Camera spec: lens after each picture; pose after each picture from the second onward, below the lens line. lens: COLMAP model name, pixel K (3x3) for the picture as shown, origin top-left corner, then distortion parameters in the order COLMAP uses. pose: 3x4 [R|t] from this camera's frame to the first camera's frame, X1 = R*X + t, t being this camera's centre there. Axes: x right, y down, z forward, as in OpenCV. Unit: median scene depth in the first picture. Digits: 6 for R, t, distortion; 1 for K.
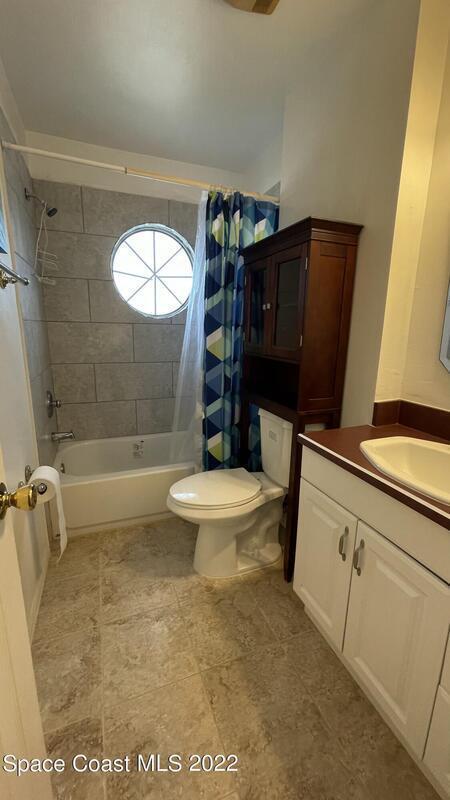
lens RADIAL K [[325.9, 0, 224.3], [0, 325.9, 399.1], [0, 0, 1]] dist [-0.001912, 0.001858]
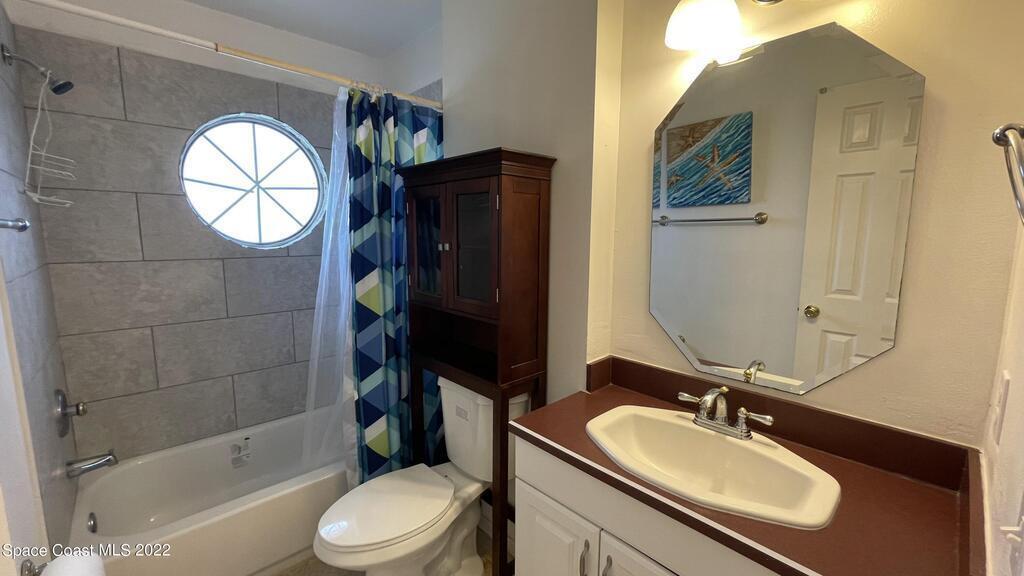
lens RADIAL K [[417.1, 0, 510.7], [0, 417.1, 288.7], [0, 0, 1]] dist [-0.001912, 0.001858]
pose [[0.929819, -0.060108, 0.363076, -0.063641], [0.087963, 0.994275, -0.060664, -0.085802], [-0.357351, 0.088343, 0.929783, 0.034486]]
